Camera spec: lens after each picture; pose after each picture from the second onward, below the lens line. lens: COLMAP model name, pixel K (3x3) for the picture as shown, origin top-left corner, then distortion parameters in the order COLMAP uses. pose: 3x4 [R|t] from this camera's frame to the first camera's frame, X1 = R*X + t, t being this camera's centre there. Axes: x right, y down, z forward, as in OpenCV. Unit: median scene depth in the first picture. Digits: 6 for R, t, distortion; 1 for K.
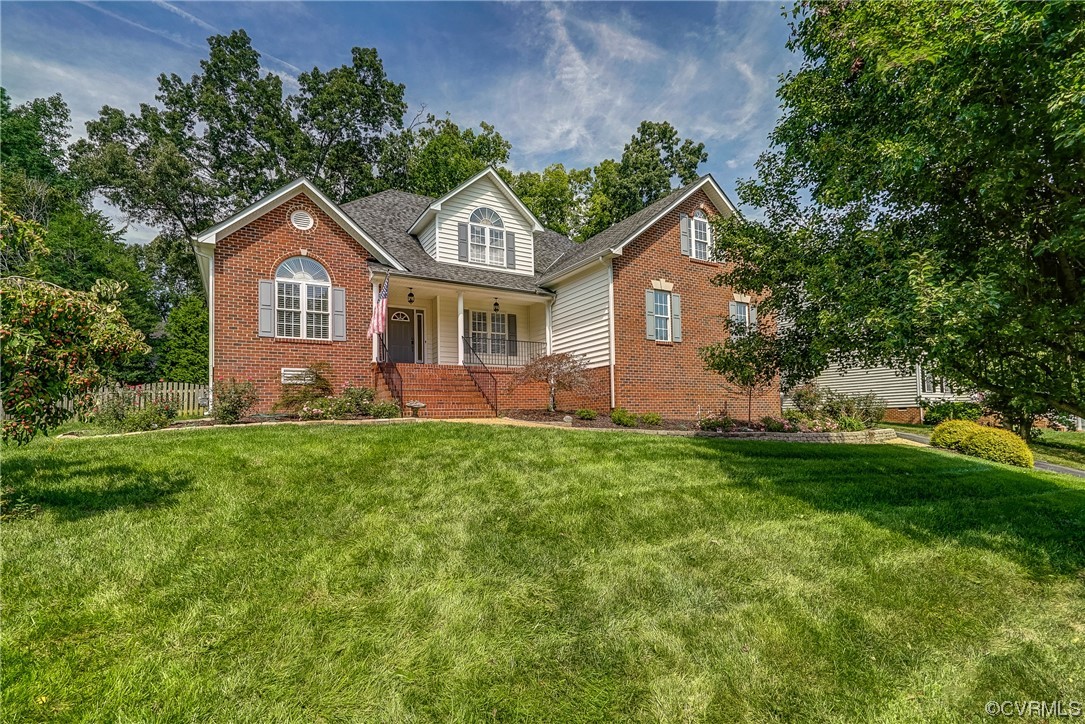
lens RADIAL K [[520.5, 0, 531.5], [0, 520.5, 348.7], [0, 0, 1]] dist [-0.003489, -0.000023]
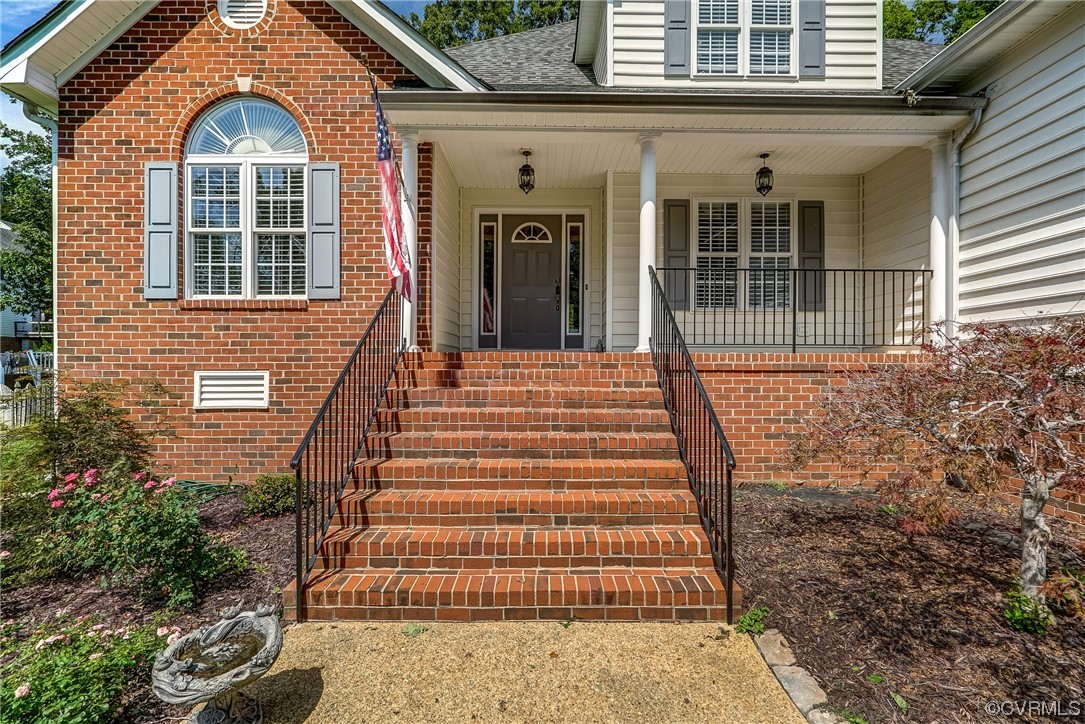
lens RADIAL K [[489.7, 0, 542.5], [0, 489.7, 362.0], [0, 0, 1]] dist [0.001109, 0.000396]
pose [[0.868702, 0.024057, -0.494750, -0.030678], [0.048845, 0.989791, 0.133892, -0.007604], [0.492920, -0.140478, 0.858659, 0.625146]]
